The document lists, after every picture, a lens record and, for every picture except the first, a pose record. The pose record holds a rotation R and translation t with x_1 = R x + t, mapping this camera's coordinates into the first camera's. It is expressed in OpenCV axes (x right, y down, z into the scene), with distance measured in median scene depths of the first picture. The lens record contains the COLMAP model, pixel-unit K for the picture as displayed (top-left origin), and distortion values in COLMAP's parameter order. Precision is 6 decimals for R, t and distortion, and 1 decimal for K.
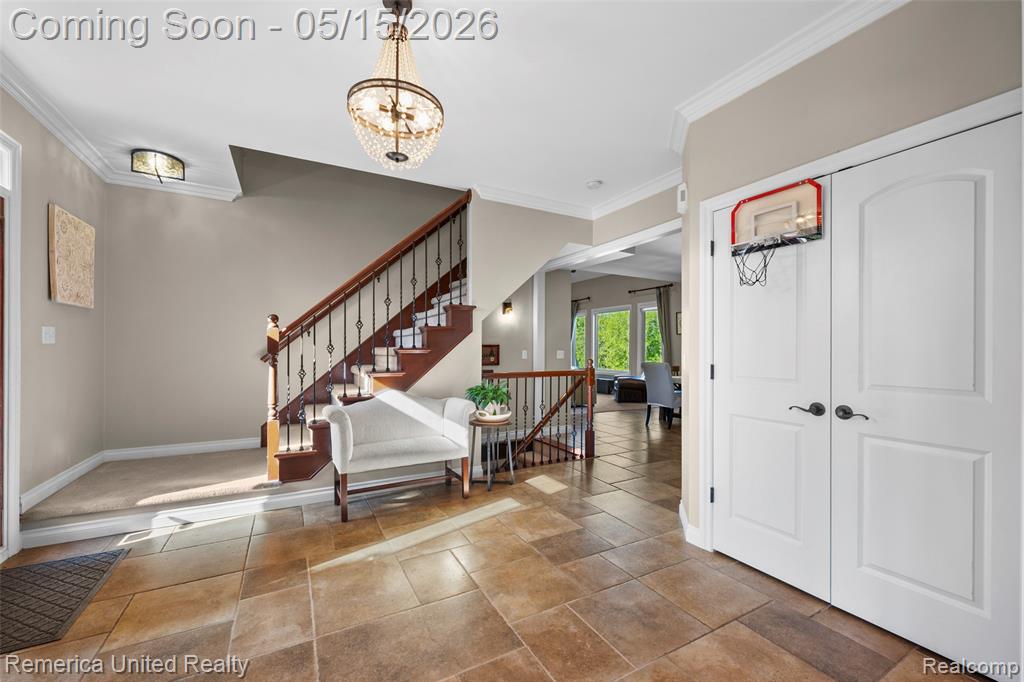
lens RADIAL K [[407.8, 0, 513.7], [0, 407.8, 351.1], [0, 0, 1]] dist [-0.004669, 0.000774]
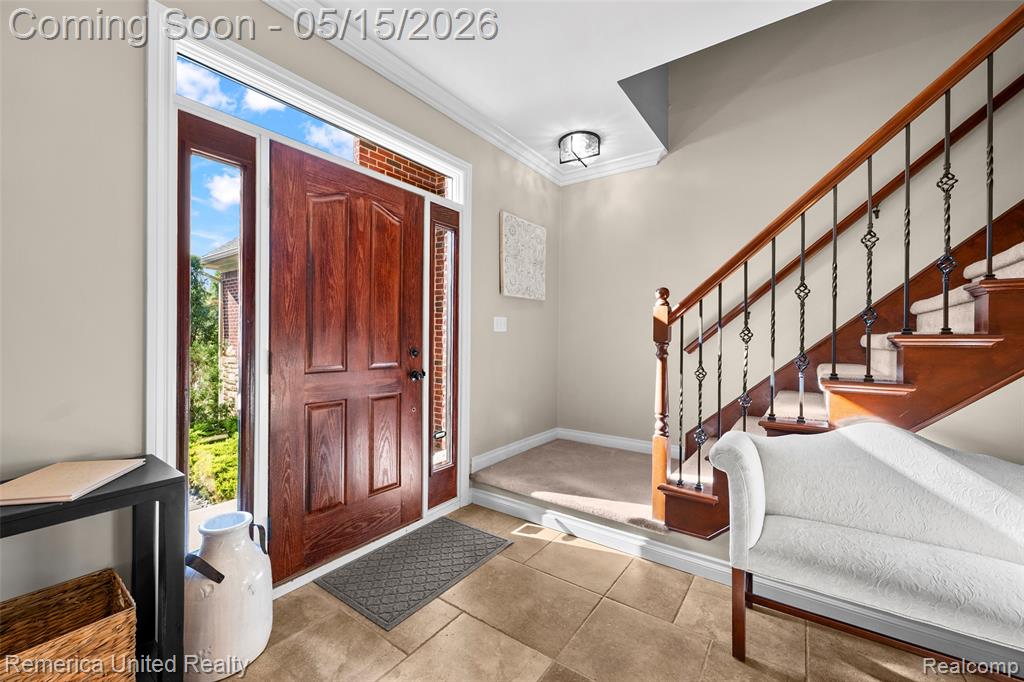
lens RADIAL K [[407.8, 0, 513.0], [0, 407.8, 337.9], [0, 0, 1]] dist [-0.004669, 0.000774]
pose [[0.425313, 0.002677, -0.905042, -0.055960], [-0.007127, 0.999975, -0.000392, 0.000304], [0.905018, 0.006617, 0.425321, 0.462953]]
